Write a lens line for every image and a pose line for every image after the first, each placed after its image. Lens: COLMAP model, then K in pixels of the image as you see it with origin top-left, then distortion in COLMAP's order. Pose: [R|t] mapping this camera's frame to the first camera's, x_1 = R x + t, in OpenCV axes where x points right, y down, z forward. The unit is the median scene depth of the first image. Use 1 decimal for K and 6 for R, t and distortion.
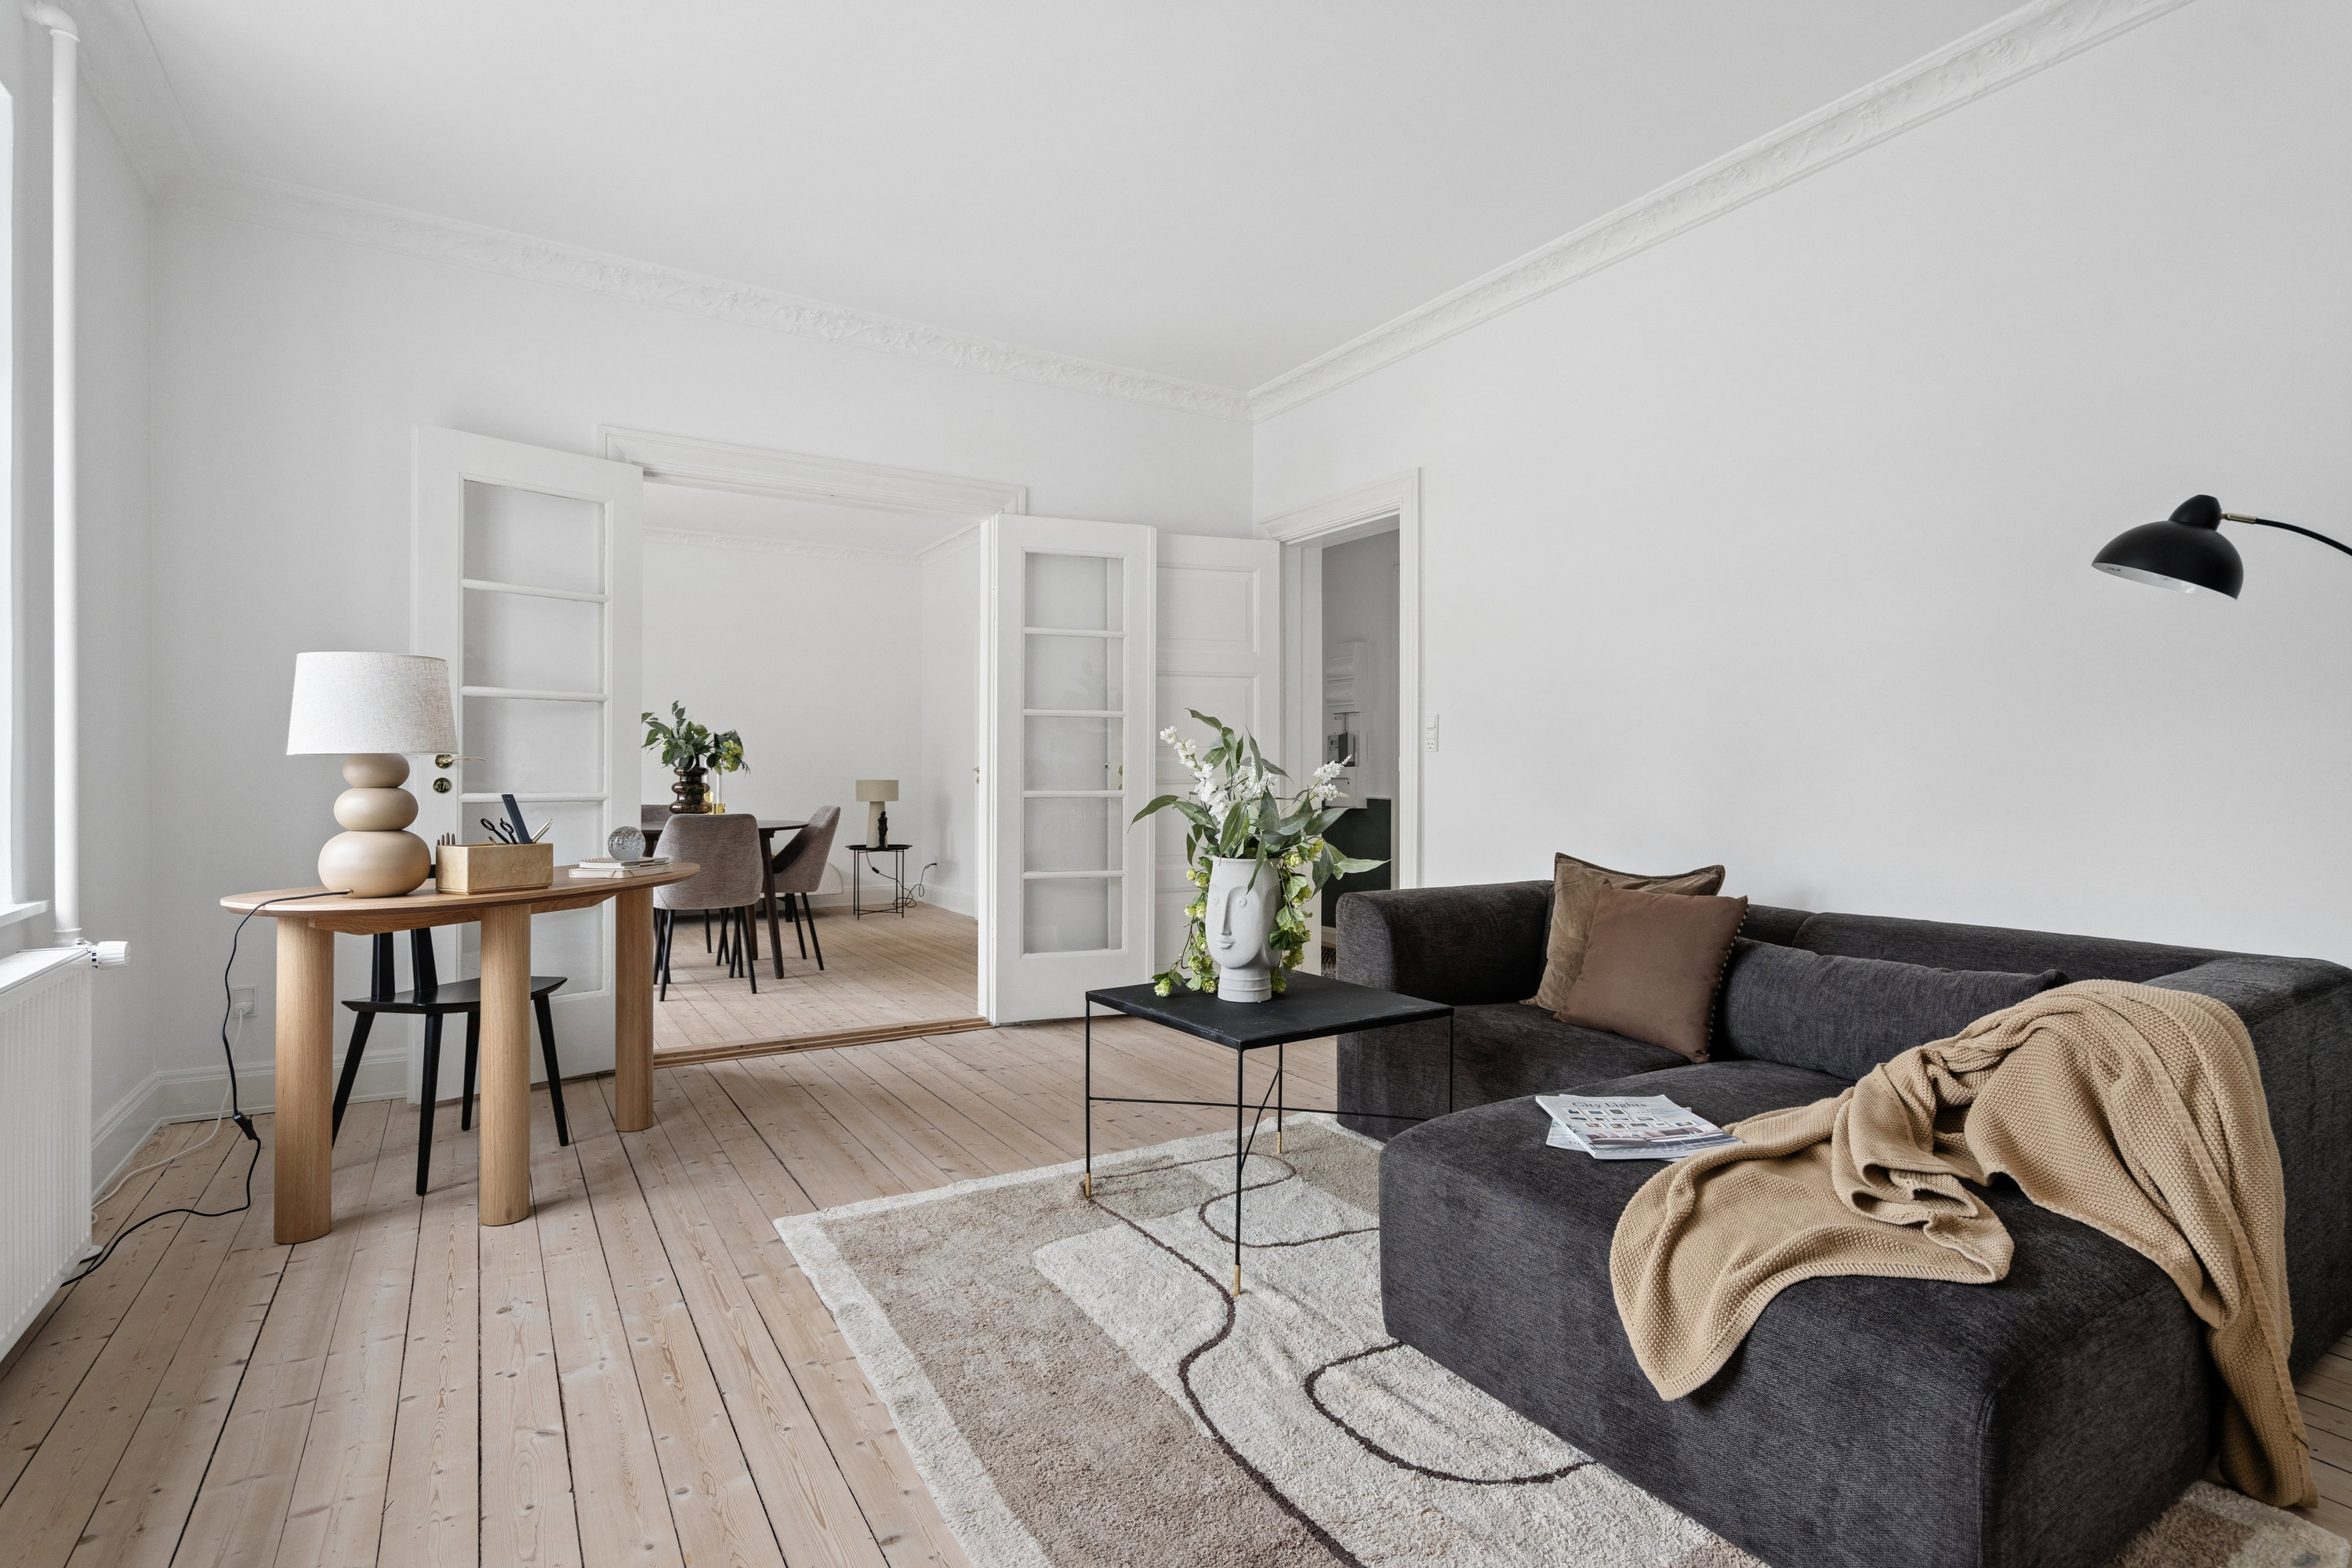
lens RADIAL K [[1171.2, 0, 1178.1], [0, 1171.2, 774.2], [0, 0, 1]] dist [-0.002822, 0.003015]
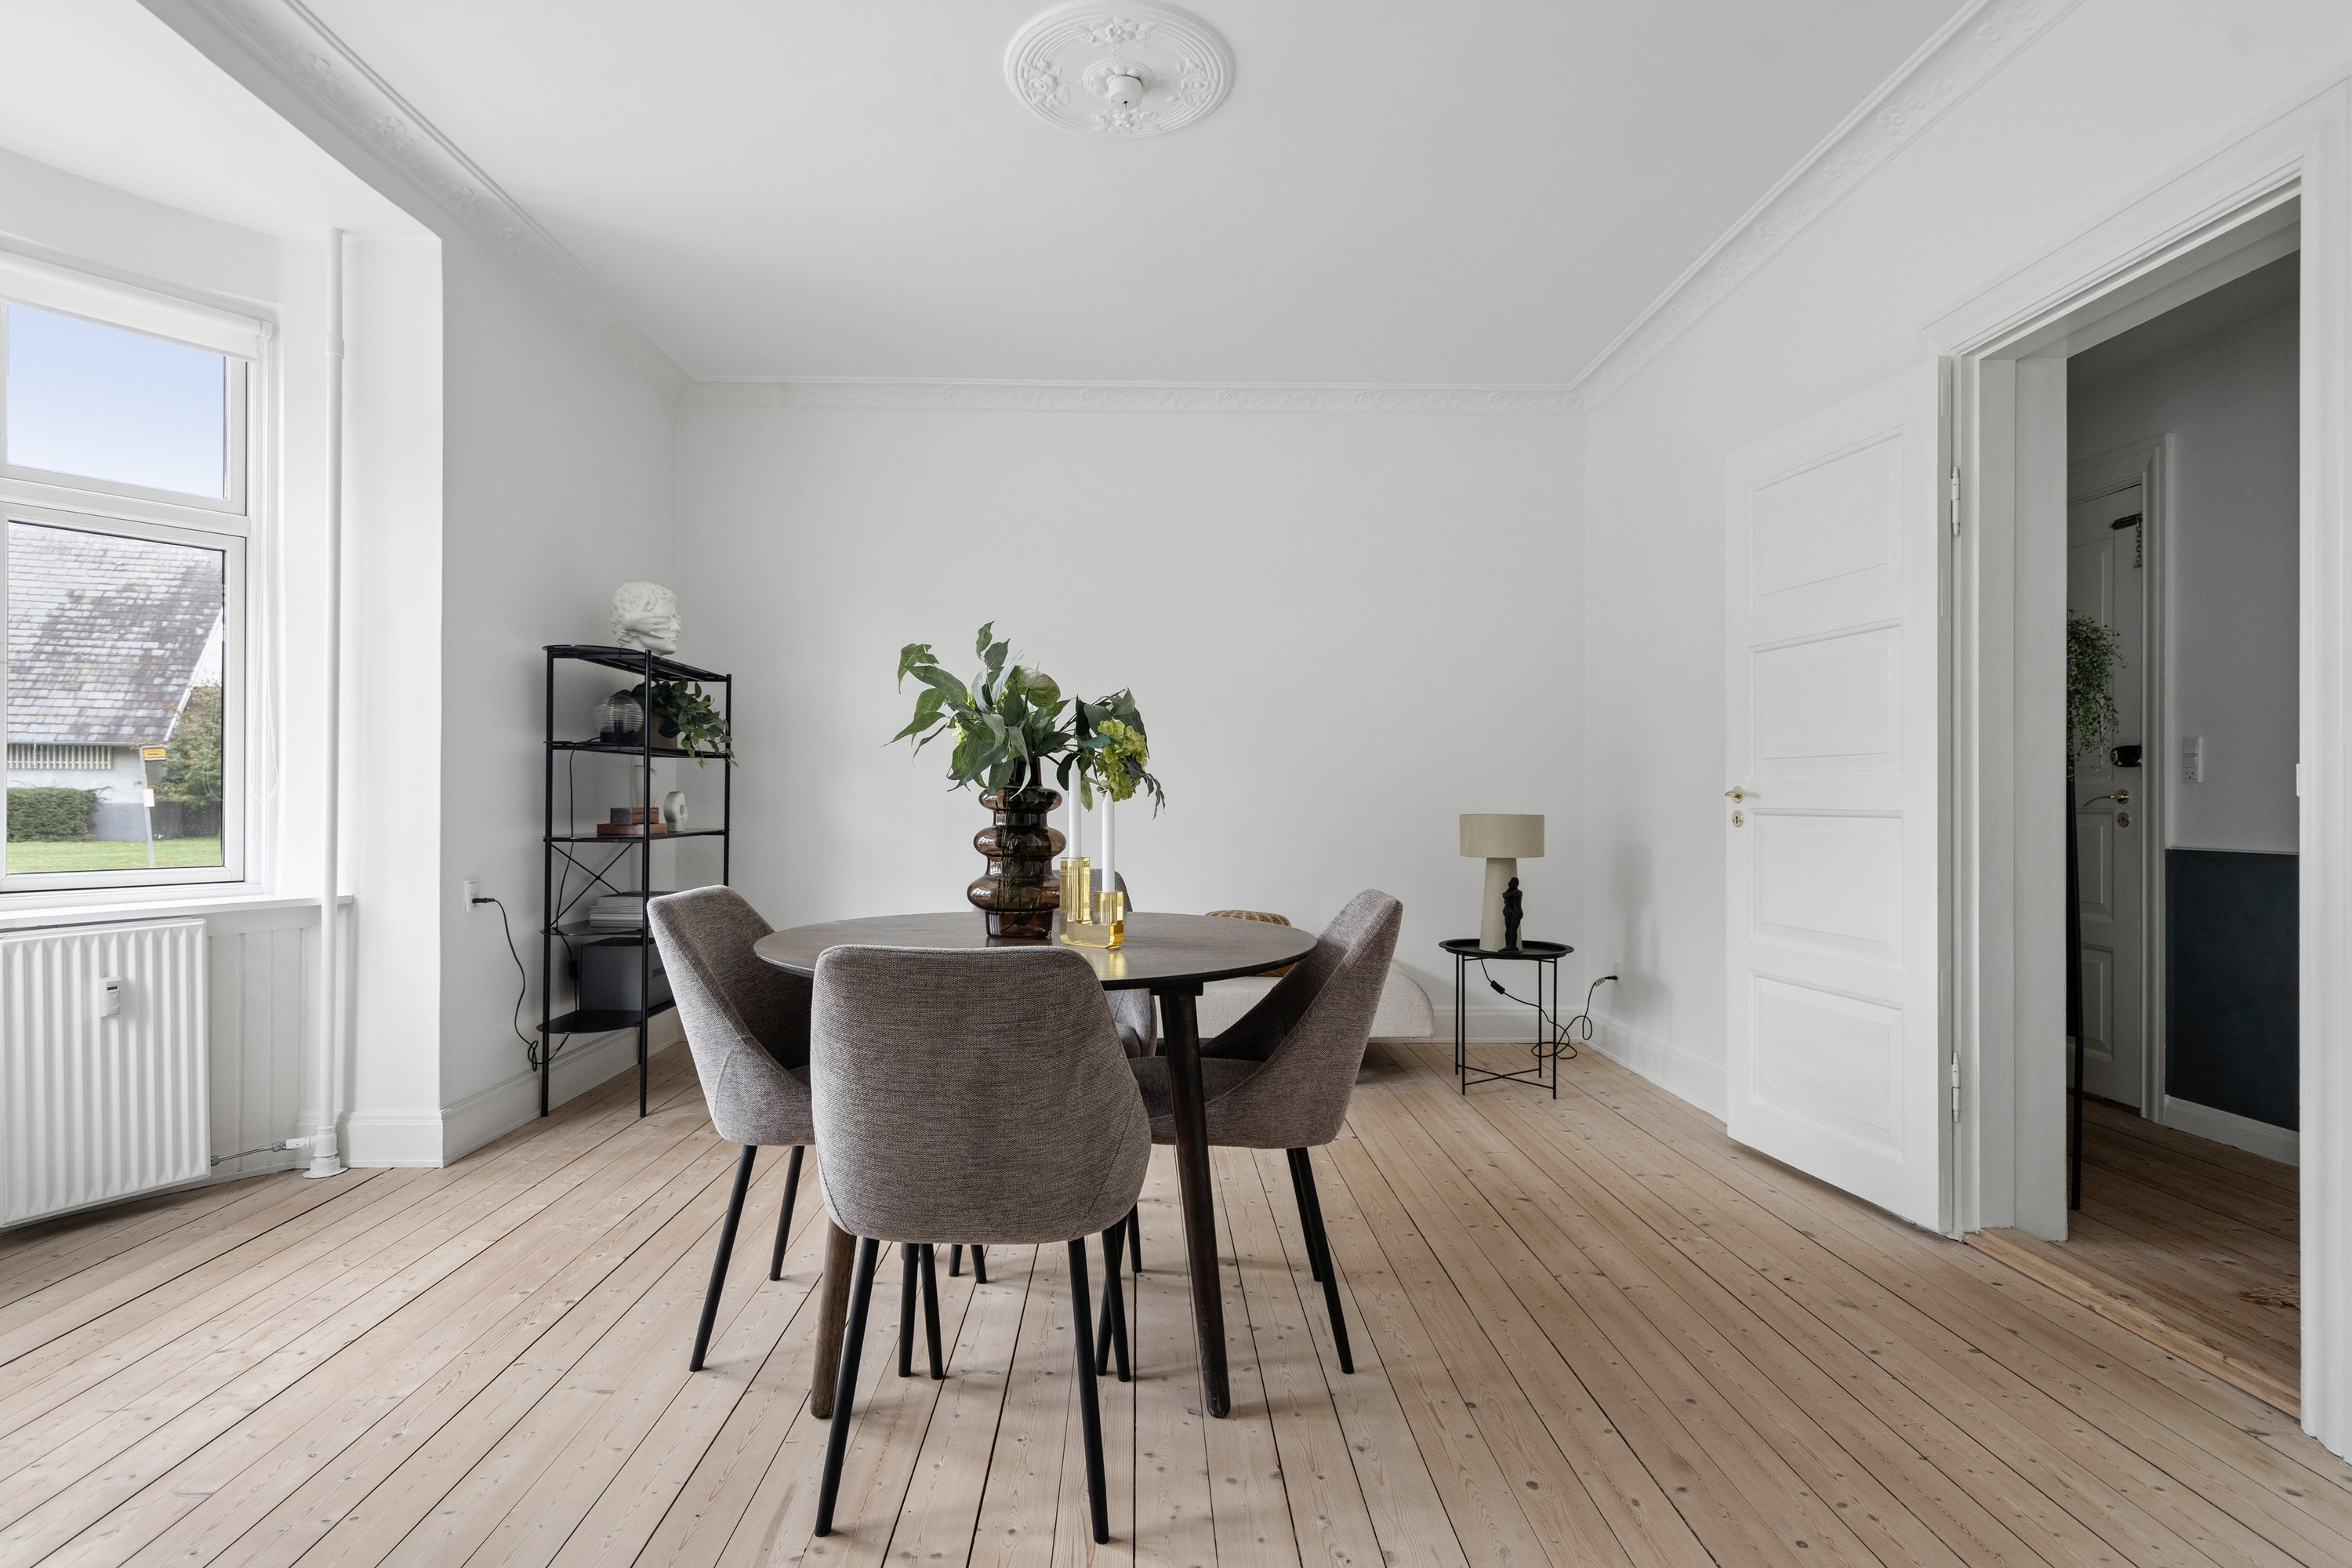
lens RADIAL K [[1171.2, 0, 1180.3], [0, 1171.2, 792.8], [0, 0, 1]] dist [-0.002822, 0.003015]
pose [[0.871834, -0.003616, -0.489787, -0.306184], [0.004184, 0.999991, 0.000065, -0.007353], [0.489783, -0.002106, 0.871842, 1.160812]]
